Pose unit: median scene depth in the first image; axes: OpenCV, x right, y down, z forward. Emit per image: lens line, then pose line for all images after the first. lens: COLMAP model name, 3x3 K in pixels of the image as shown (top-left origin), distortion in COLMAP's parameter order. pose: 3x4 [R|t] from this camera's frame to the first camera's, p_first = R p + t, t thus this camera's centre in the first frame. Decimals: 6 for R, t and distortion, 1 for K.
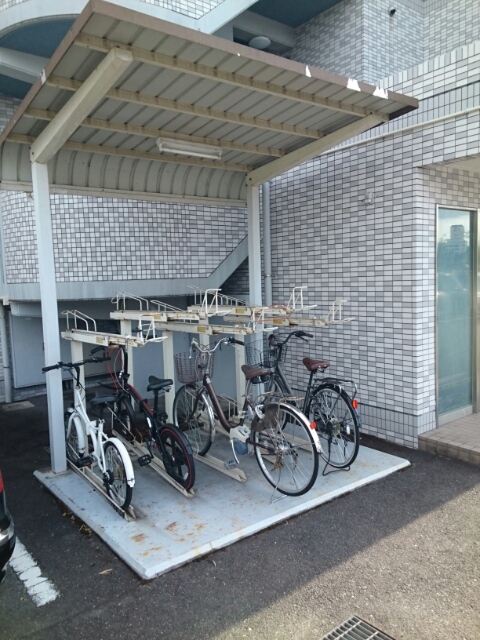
lens RADIAL K [[497.6, 0, 242.7], [0, 497.6, 317.2], [0, 0, 1]] dist [0.011456, -0.018772]
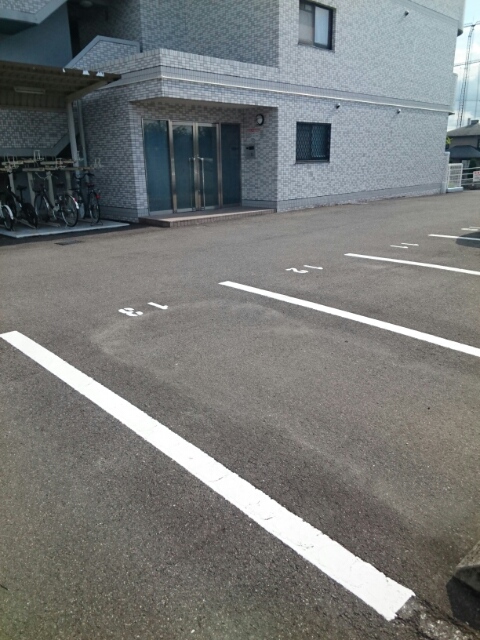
lens RADIAL K [[497.6, 0, 238.4], [0, 497.6, 324.8], [0, 0, 1]] dist [0.011456, -0.018772]
pose [[0.990409, -0.017029, 0.137114, 0.471297], [-0.015121, 0.973055, 0.230078, 0.169996], [-0.137337, -0.229945, 0.963464, -1.487438]]
